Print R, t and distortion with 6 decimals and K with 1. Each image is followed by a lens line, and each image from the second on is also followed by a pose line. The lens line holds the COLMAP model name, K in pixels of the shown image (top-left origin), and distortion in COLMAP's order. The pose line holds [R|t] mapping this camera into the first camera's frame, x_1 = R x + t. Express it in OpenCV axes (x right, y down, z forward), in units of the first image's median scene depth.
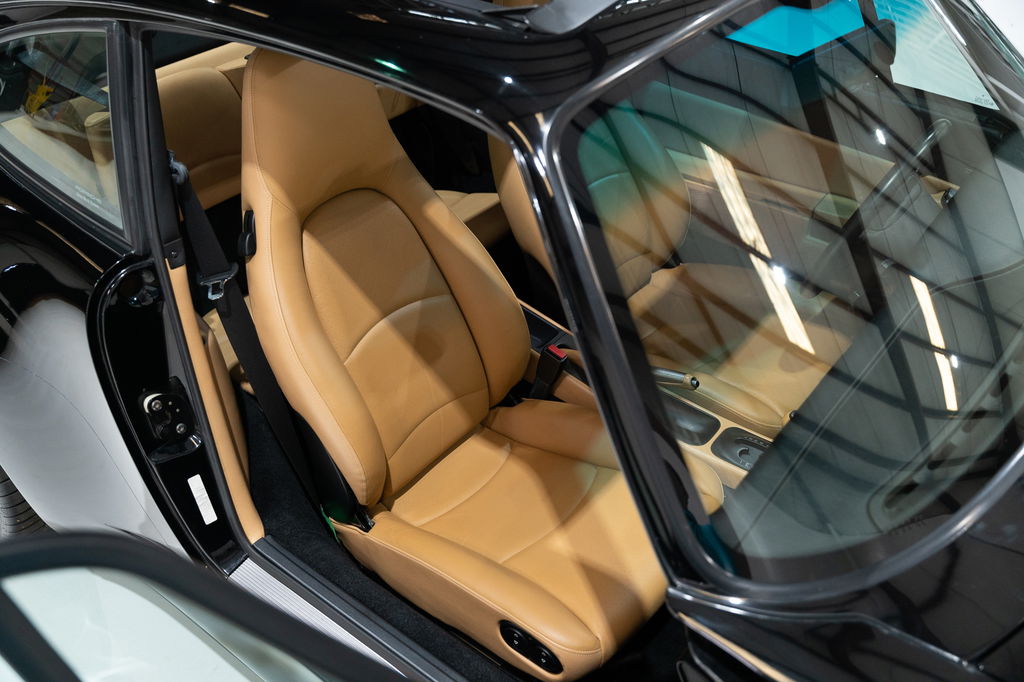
lens RADIAL K [[1017.4, 0, 510.6], [0, 1017.4, 343.3], [0, 0, 1]] dist [0.013202, 0.000000]
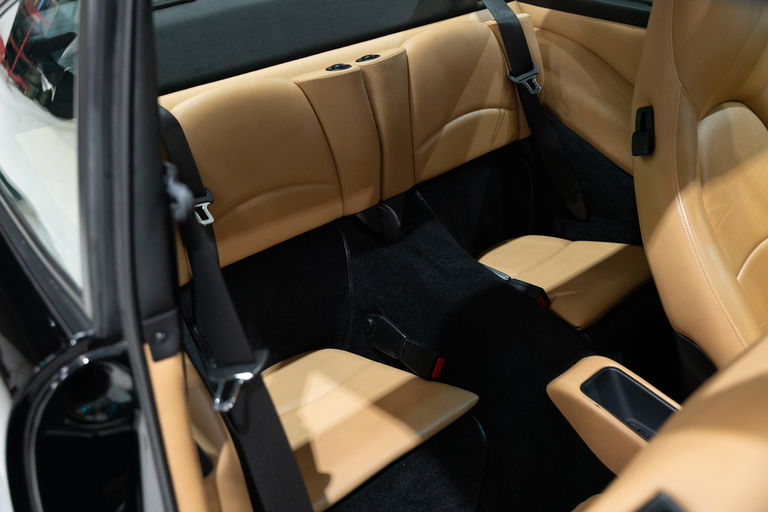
lens RADIAL K [[763.0, 0, 383.9], [0, 763.0, 255.5], [0, 0, 1]] dist [0.013202, 0.000000]
pose [[0.979155, 0.056579, -0.195077, -0.119152], [-0.076895, 0.992192, -0.098191, -0.101327], [0.187999, 0.111145, 0.975860, 0.586794]]
